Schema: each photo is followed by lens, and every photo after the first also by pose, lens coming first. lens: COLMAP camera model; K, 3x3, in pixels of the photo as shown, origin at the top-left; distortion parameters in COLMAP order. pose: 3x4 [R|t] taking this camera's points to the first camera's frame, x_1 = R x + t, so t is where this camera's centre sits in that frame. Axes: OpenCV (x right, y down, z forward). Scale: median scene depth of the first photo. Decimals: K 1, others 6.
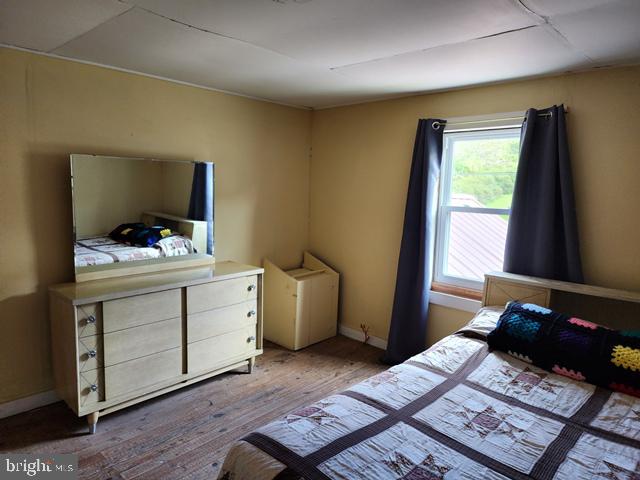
lens RADIAL K [[437.7, 0, 317.5], [0, 437.7, 238.8], [0, 0, 1]] dist [0.071379, -0.004109]
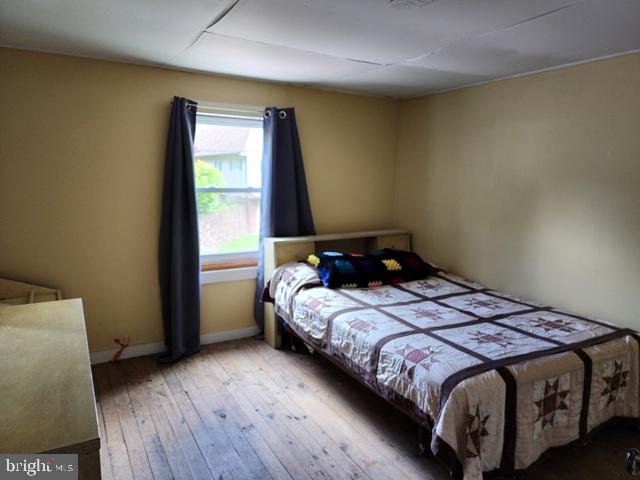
lens RADIAL K [[437.7, 0, 317.5], [0, 437.7, 238.8], [0, 0, 1]] dist [0.071379, -0.004109]
pose [[0.289723, -0.163658, 0.943015, -0.754024], [0.110738, 0.984387, 0.136816, -0.081429], [-0.950683, 0.064789, 0.303323, 0.536842]]
